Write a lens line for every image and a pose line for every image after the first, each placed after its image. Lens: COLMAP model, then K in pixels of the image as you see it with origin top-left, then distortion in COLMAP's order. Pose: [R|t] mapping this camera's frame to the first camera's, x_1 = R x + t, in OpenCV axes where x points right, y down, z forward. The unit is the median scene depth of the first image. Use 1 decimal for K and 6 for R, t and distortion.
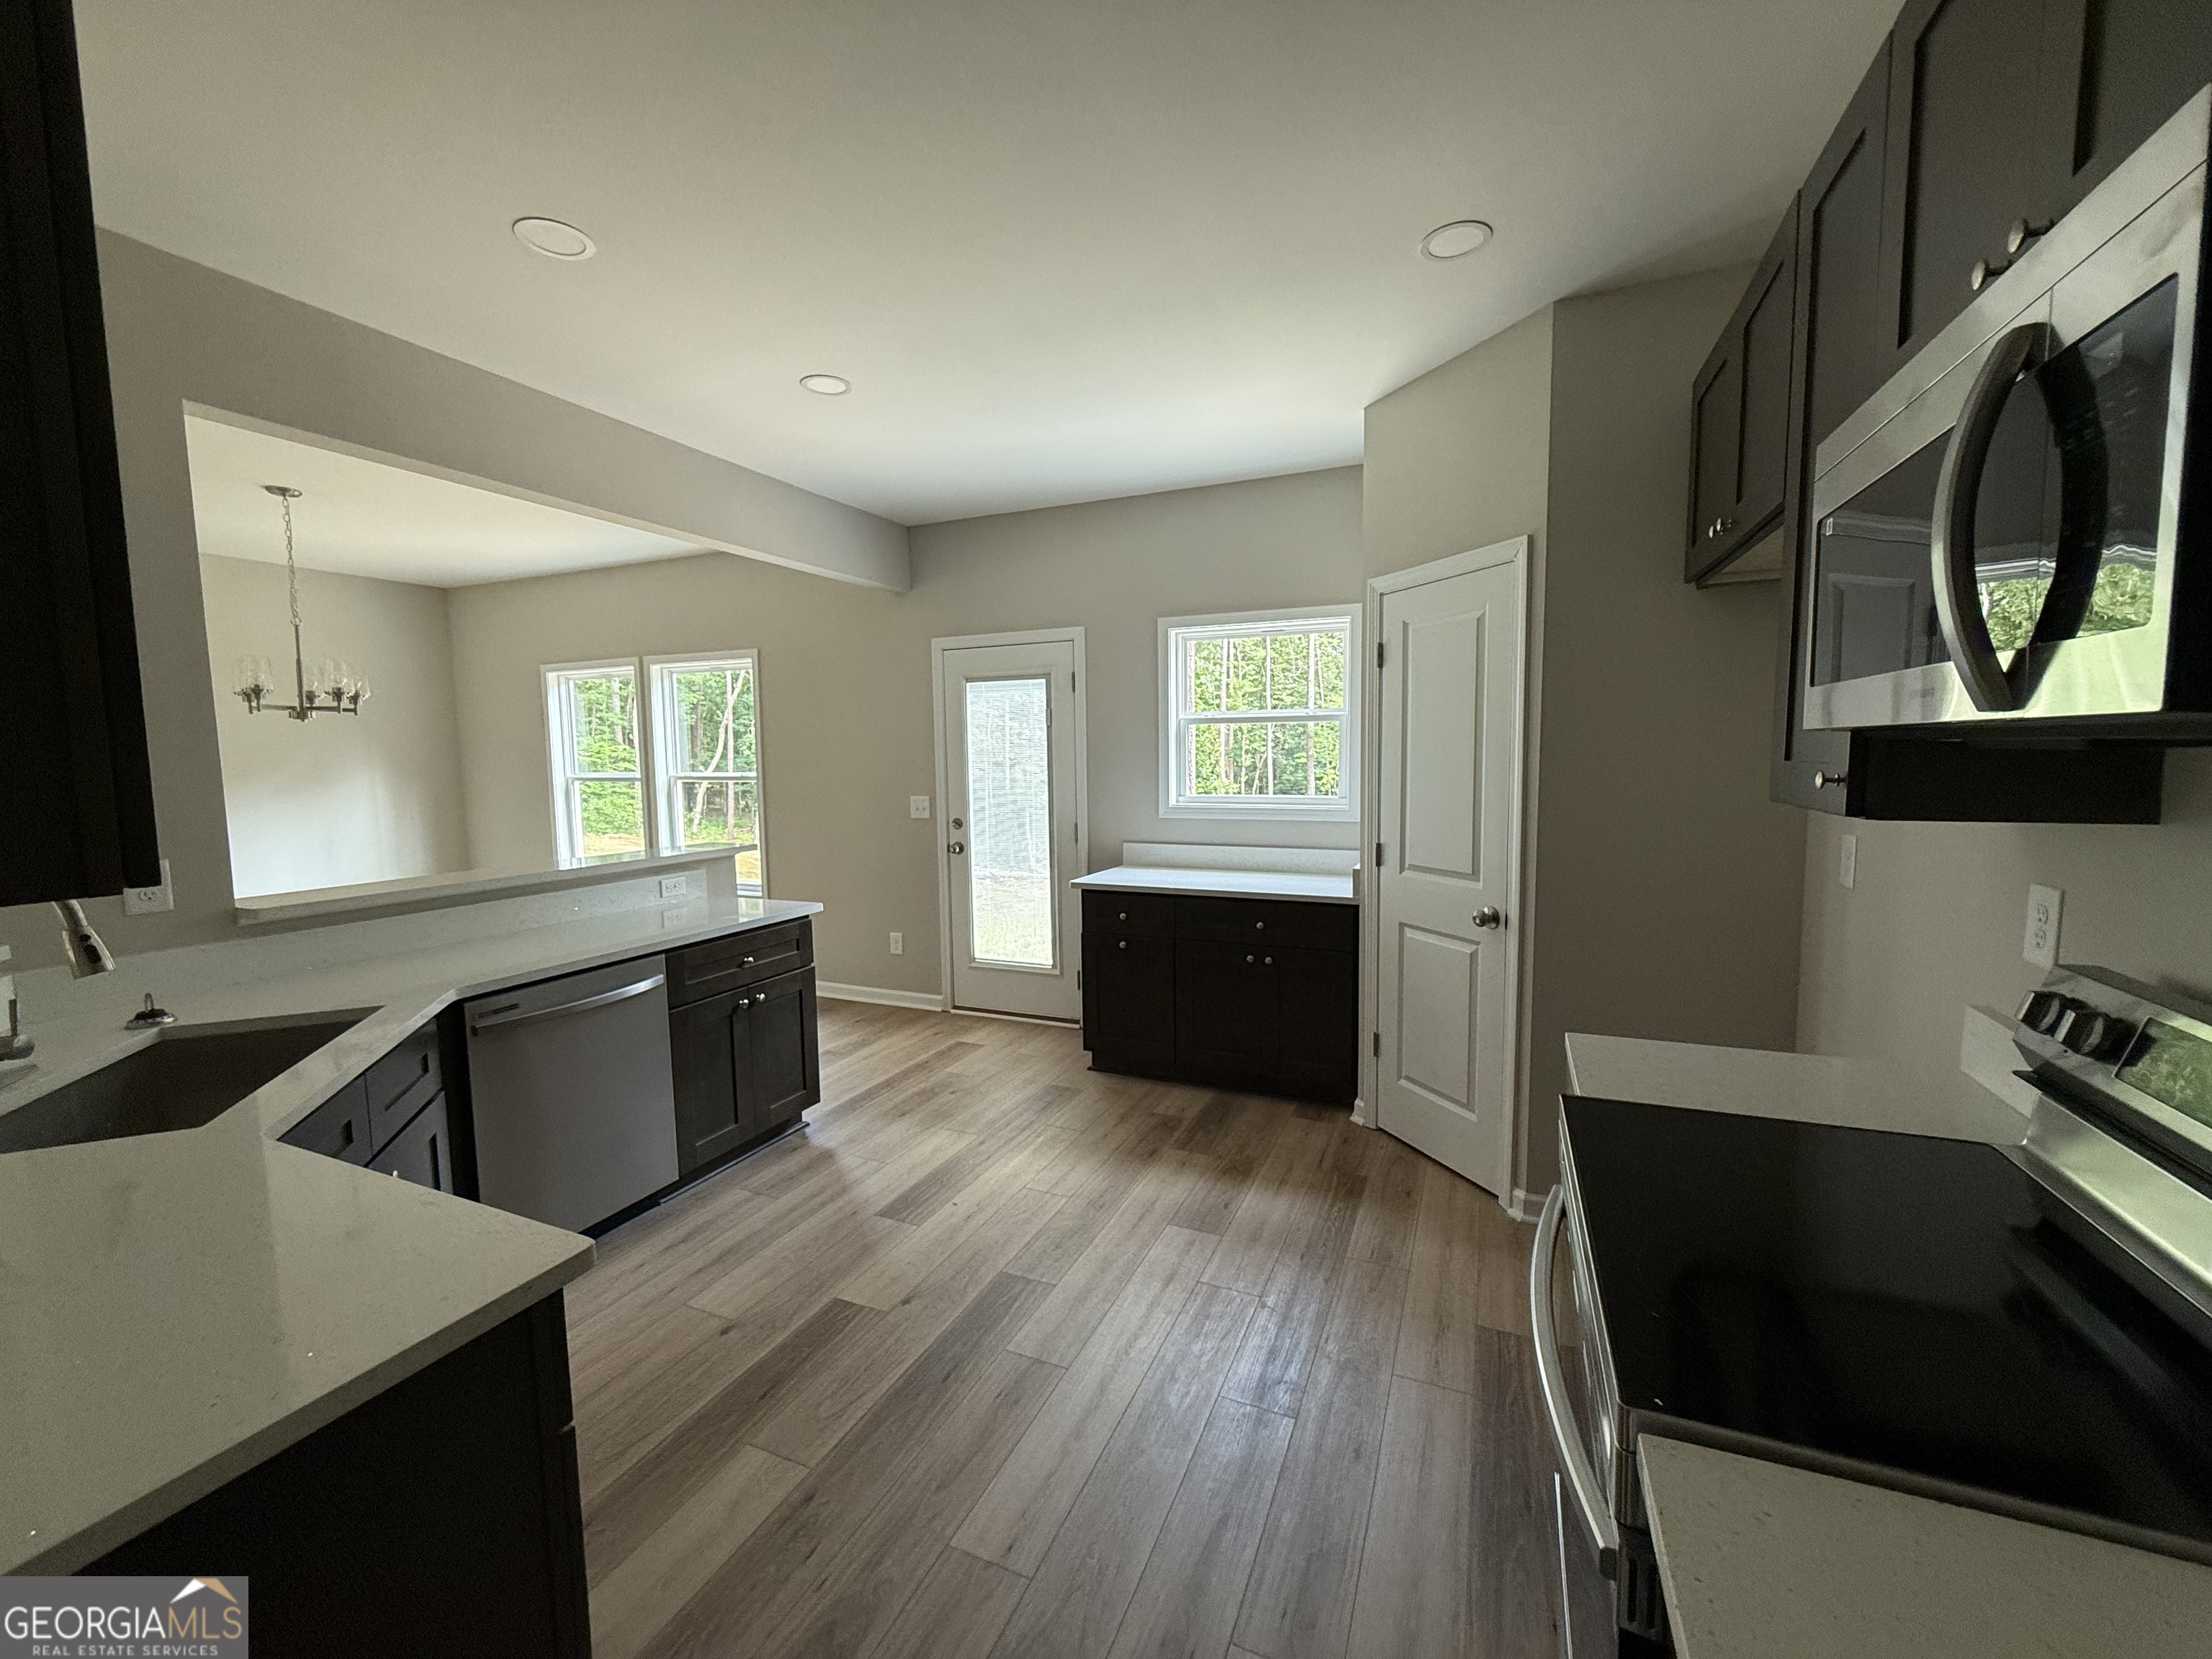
lens RADIAL K [[884.8, 0, 1106.0], [0, 884.8, 828.0], [0, 0, 1]] dist [-0.000024, 0.001063]
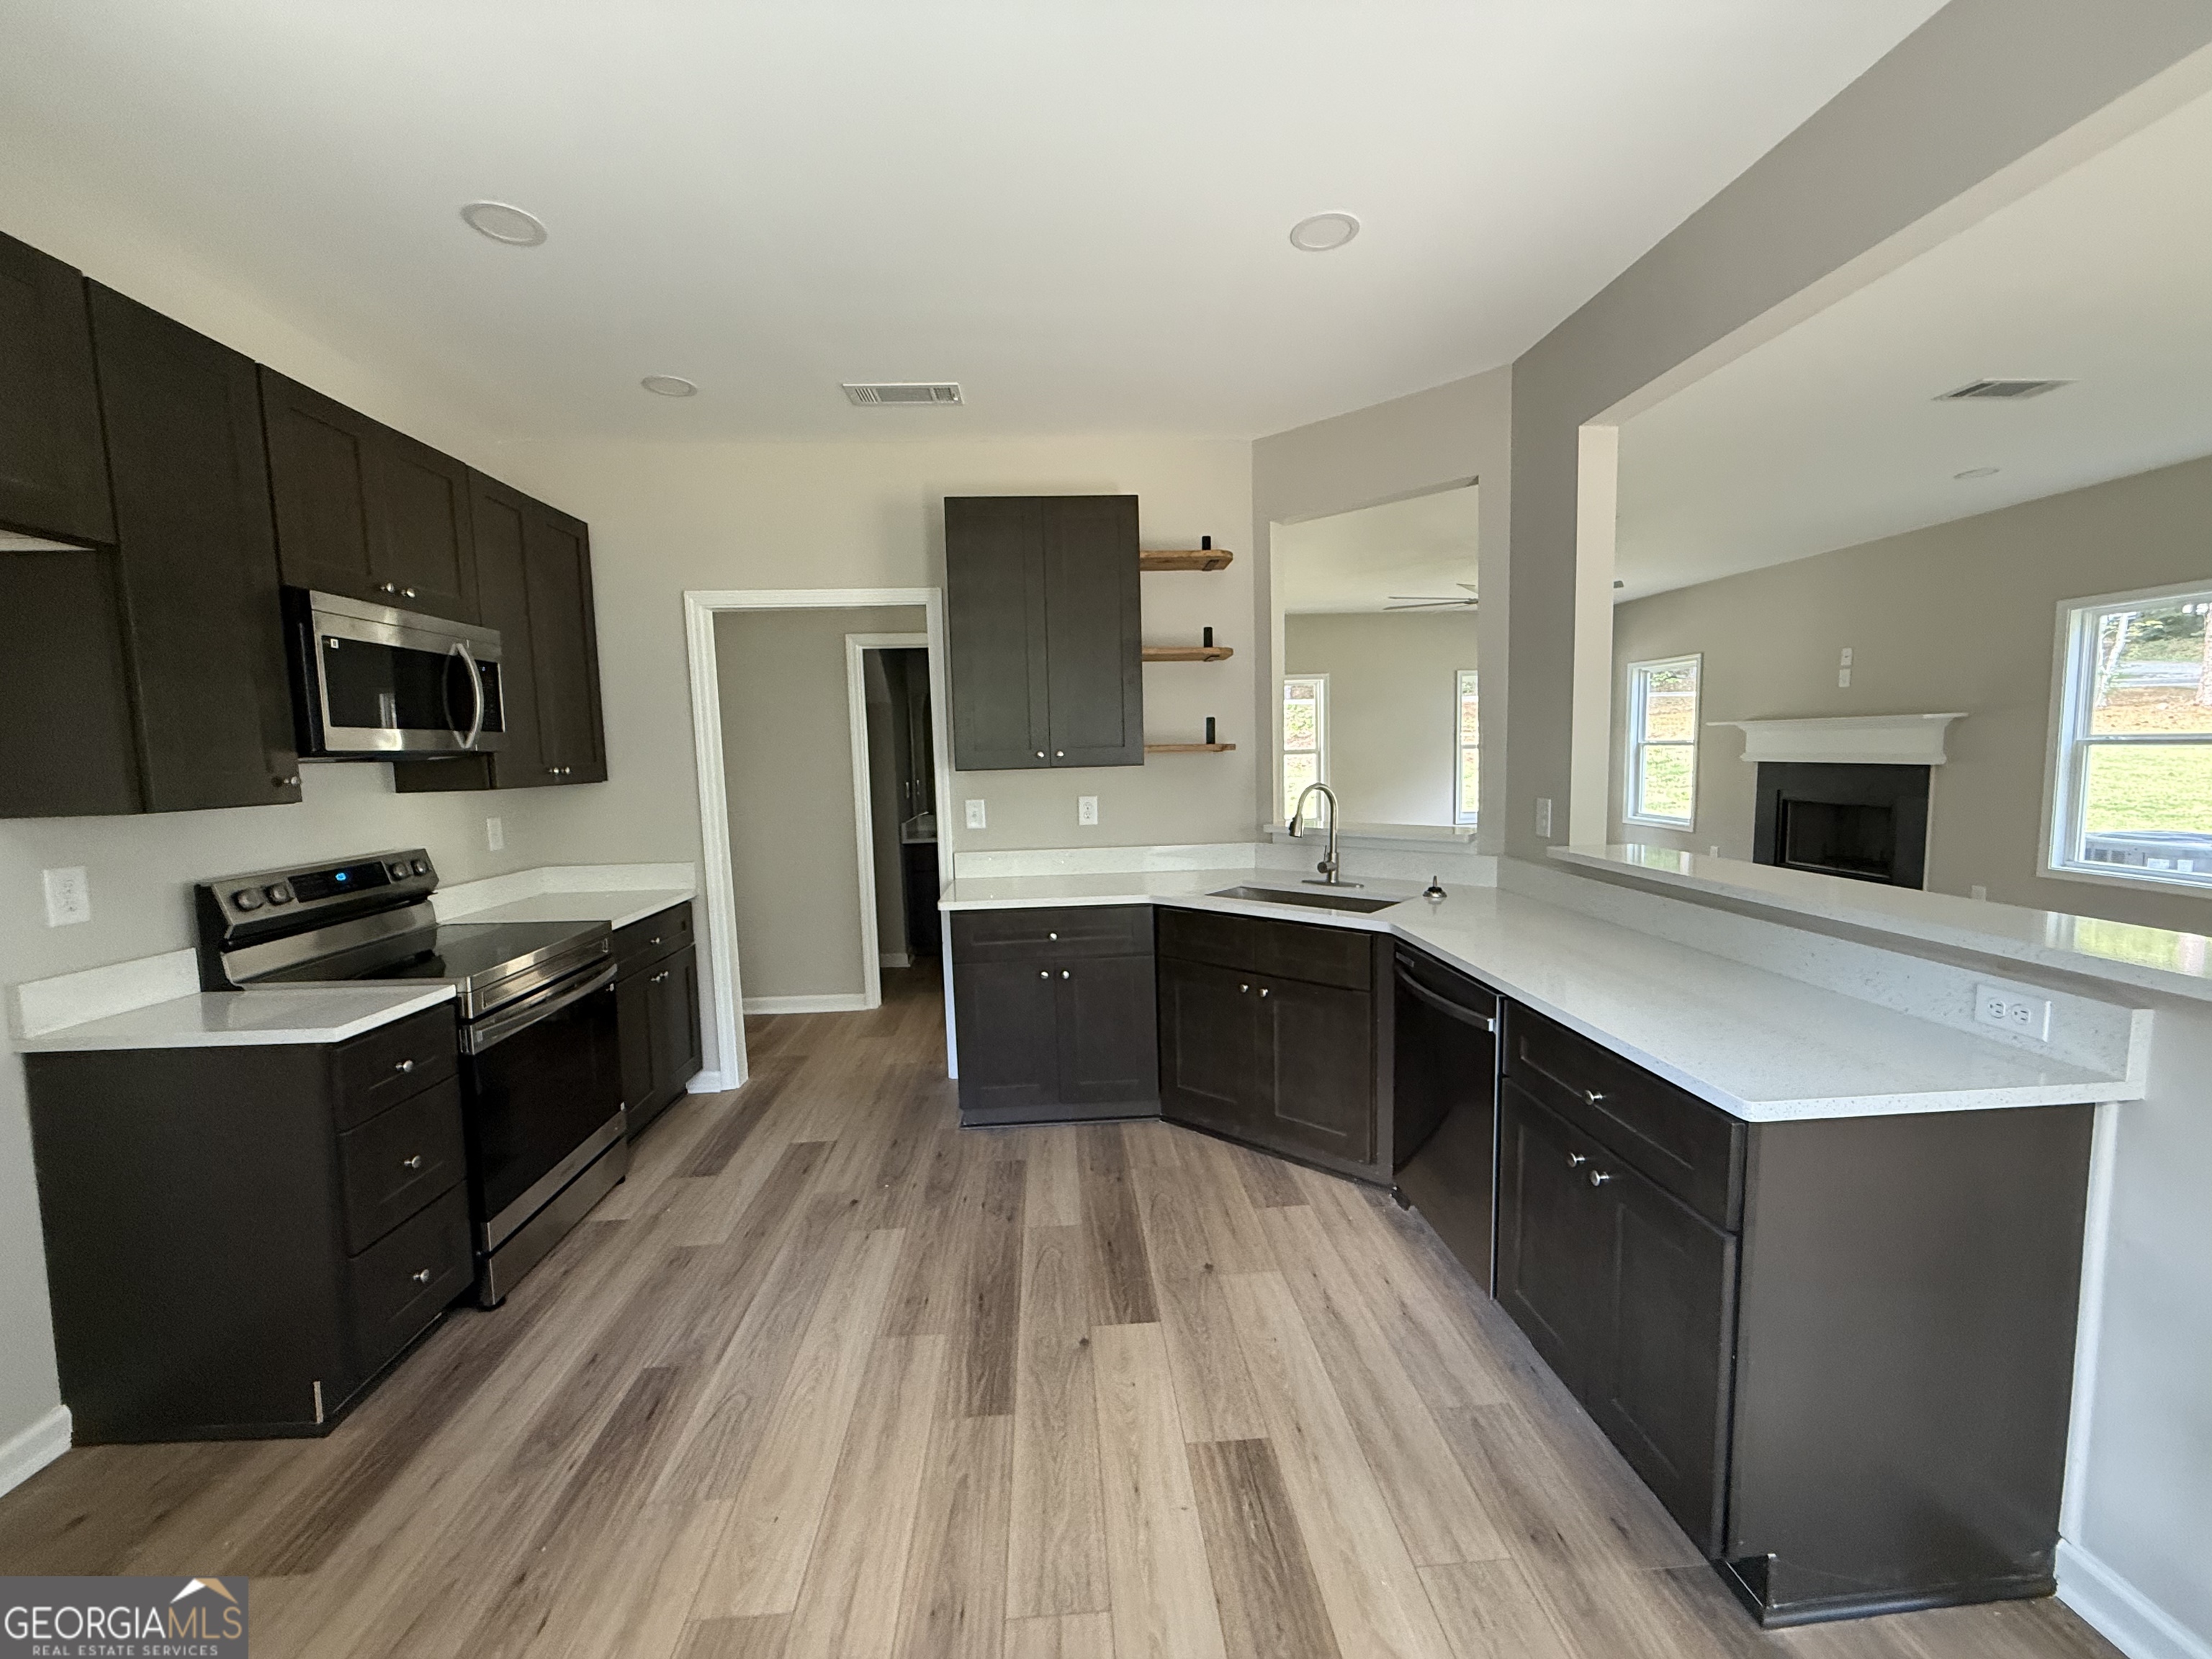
lens RADIAL K [[884.8, 0, 1111.3], [0, 884.8, 830.4], [0, 0, 1]] dist [-0.000024, 0.001063]
pose [[-0.885052, 0.072512, -0.459809, 0.125096], [-0.008974, 0.984951, 0.172600, -0.132067], [0.465405, 0.156886, -0.871083, 1.693360]]
